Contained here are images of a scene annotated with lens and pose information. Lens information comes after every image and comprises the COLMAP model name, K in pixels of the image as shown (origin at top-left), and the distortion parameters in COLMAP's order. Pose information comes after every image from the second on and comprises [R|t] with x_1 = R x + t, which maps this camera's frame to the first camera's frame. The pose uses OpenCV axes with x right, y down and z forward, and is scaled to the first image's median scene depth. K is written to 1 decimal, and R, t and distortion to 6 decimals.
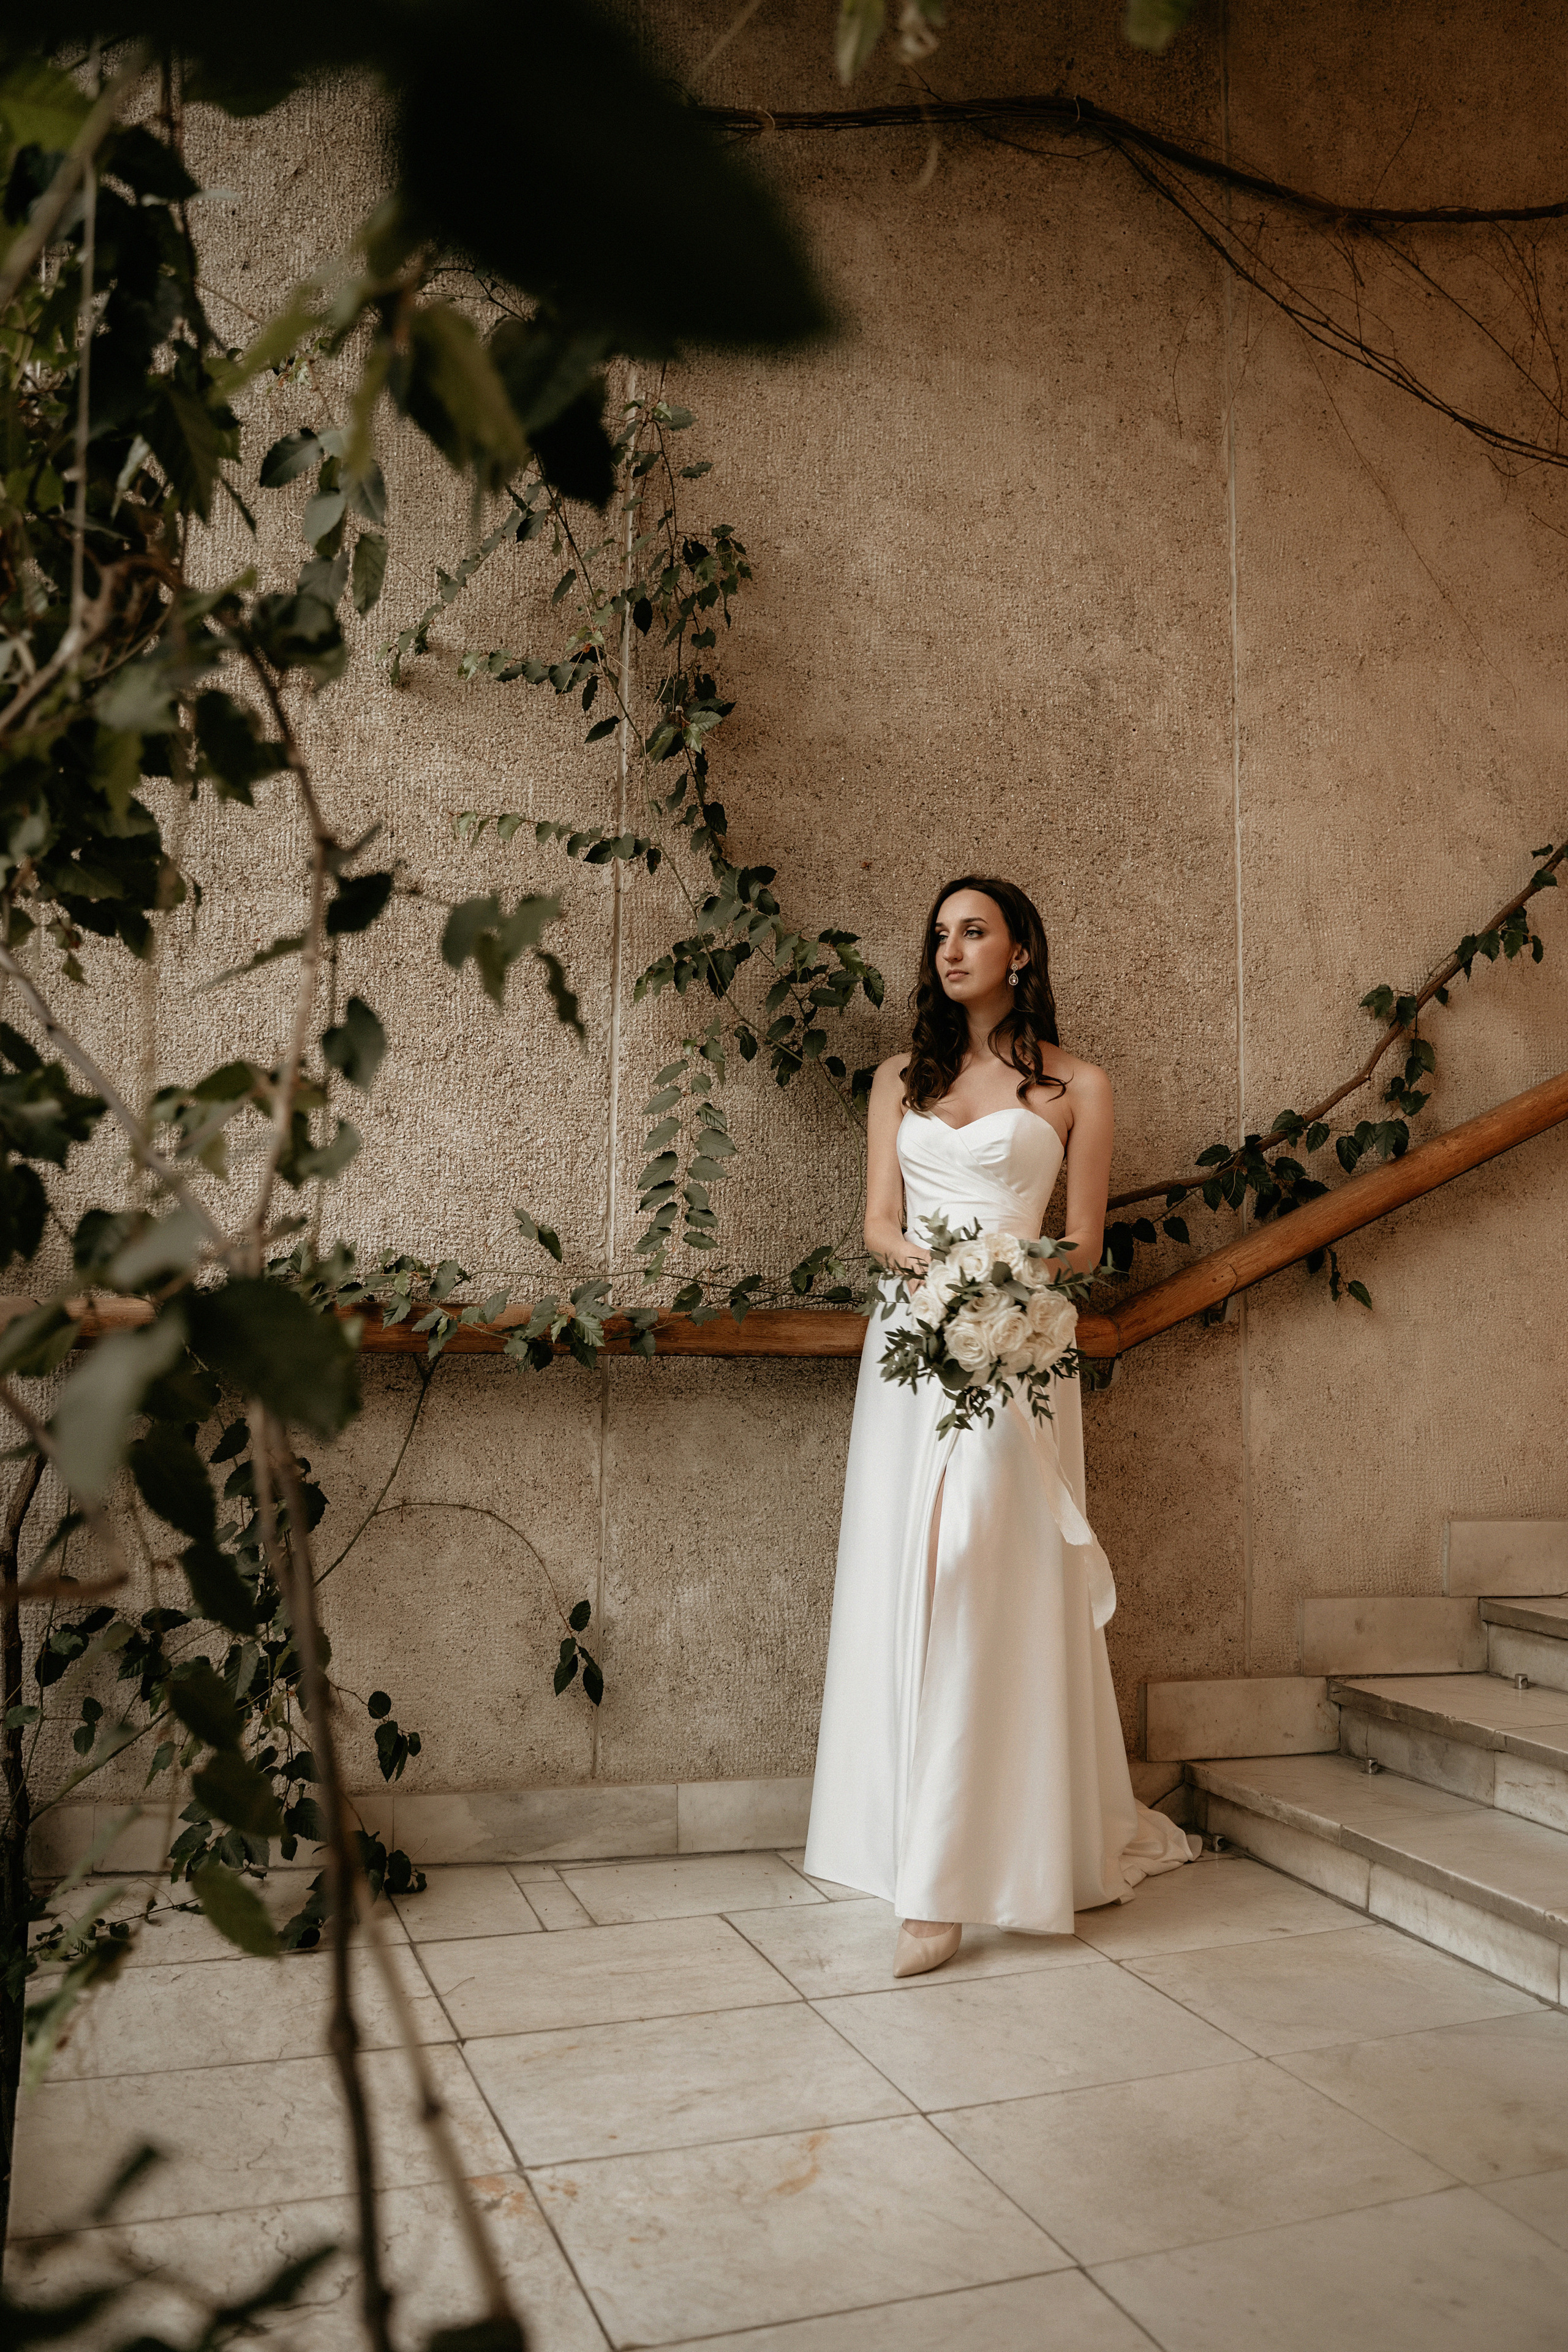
lens RADIAL K [[1916.4, 0, 797.0], [0, 1916.4, 1168.2], [0, 0, 1]] dist [-0.122334, 0.099175]
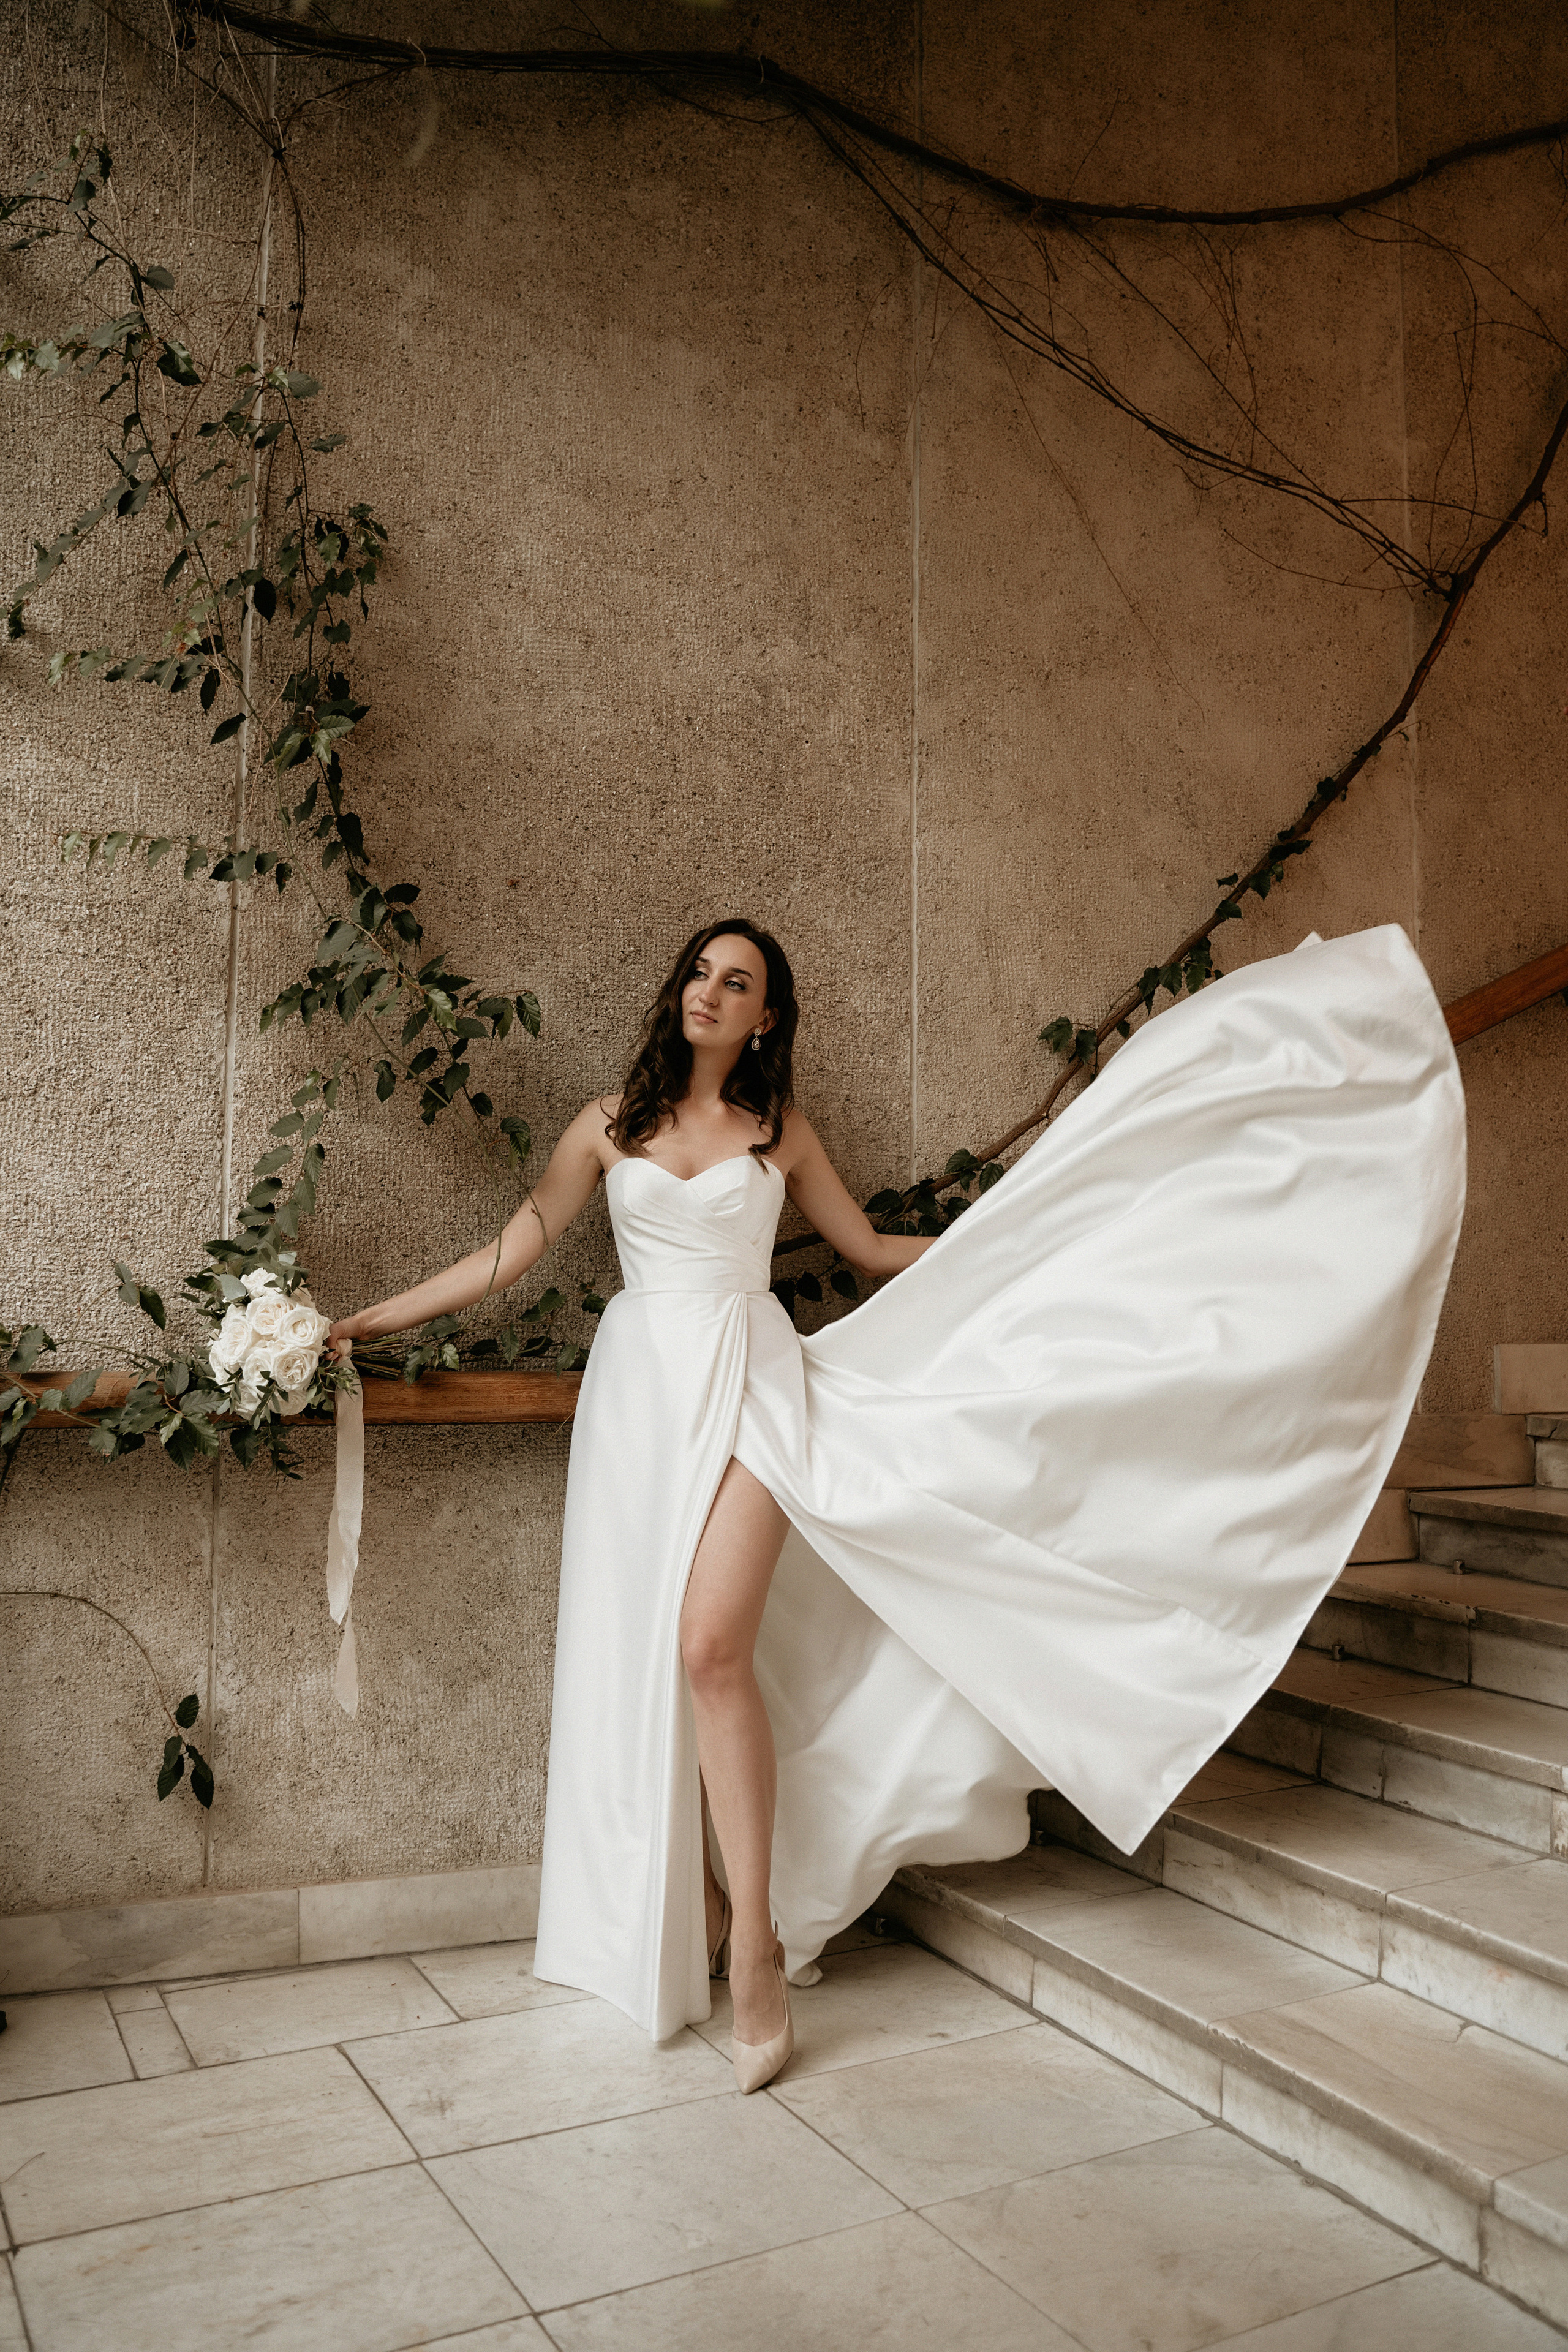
lens RADIAL K [[1907.1, 0, 799.7], [0, 1907.1, 1163.6], [0, 0, 1]] dist [-0.122981, 0.098630]
pose [[0.988599, 0.006715, 0.150425, 0.035464], [-0.009932, 0.999738, 0.020645, -0.043158], [-0.150246, -0.021903, 0.988406, 0.072379]]
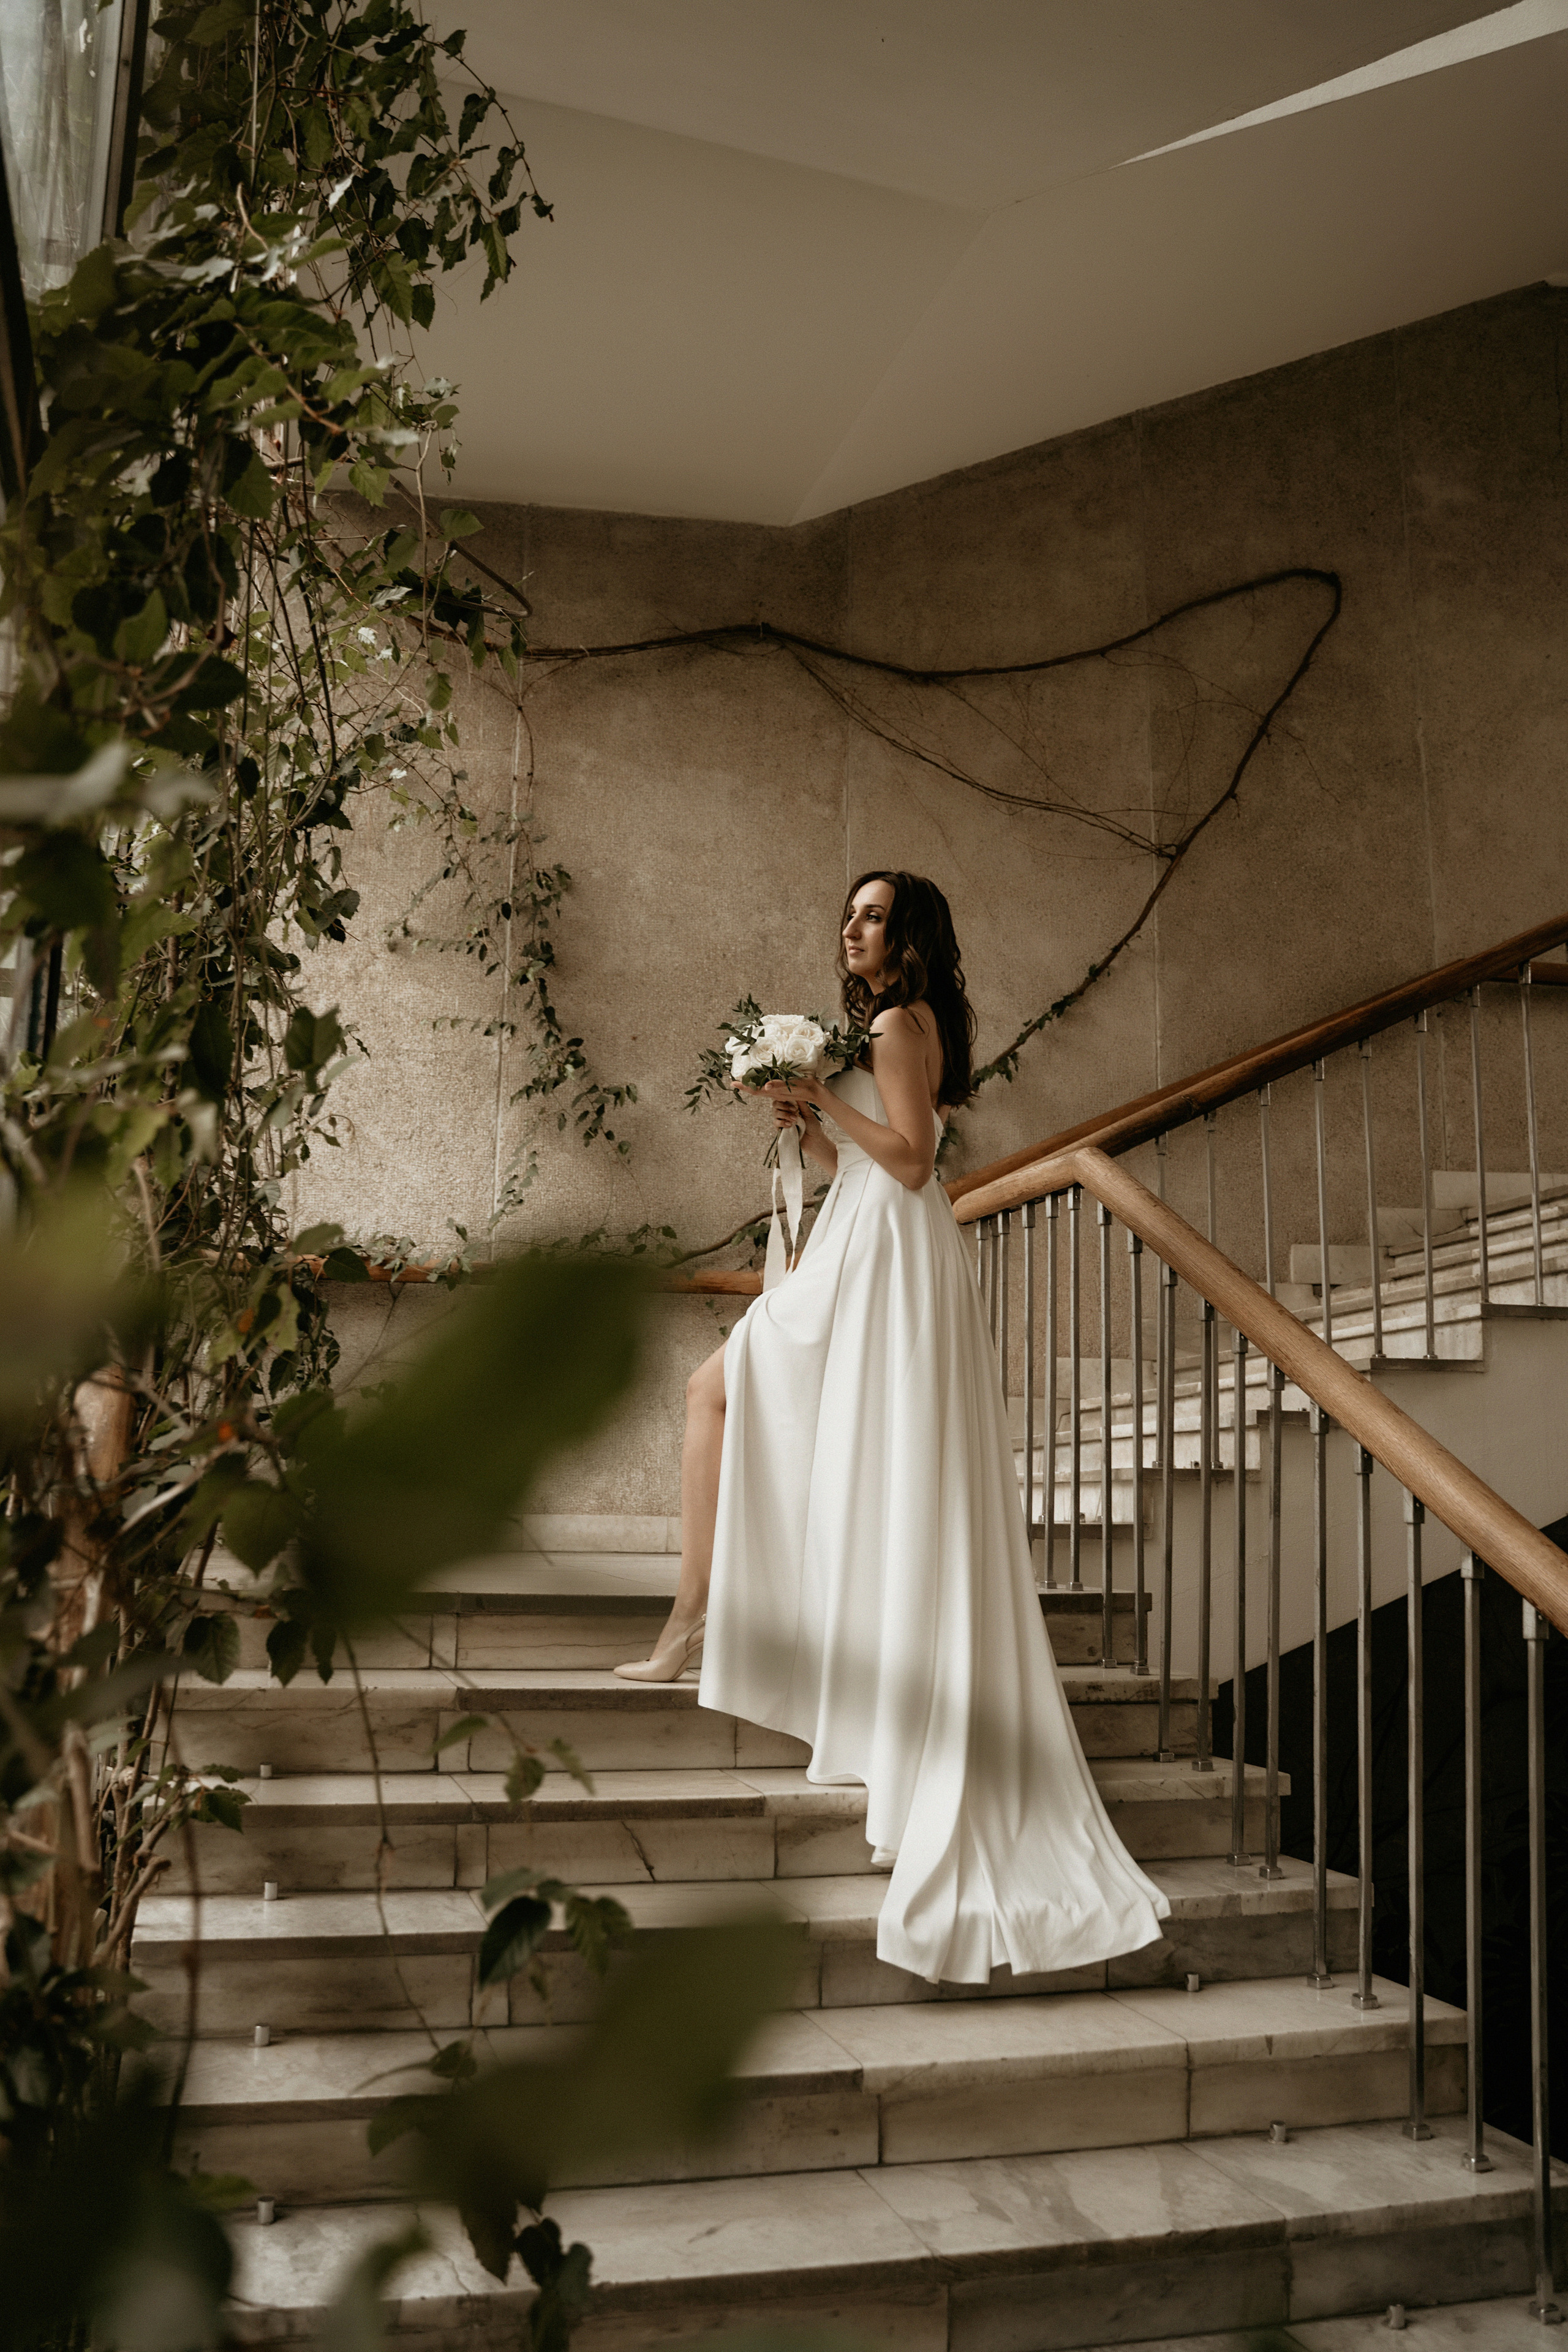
lens RADIAL K [[1913.4, 0, 784.0], [0, 1913.4, 1176.0], [0, 0, 1]] dist [-0.118757, 0.094732]
pose [[0.996849, -0.013146, -0.078223, 0.325023], [0.004689, 0.994212, -0.107332, 0.178433], [0.079181, 0.106627, 0.991141, -0.837825]]
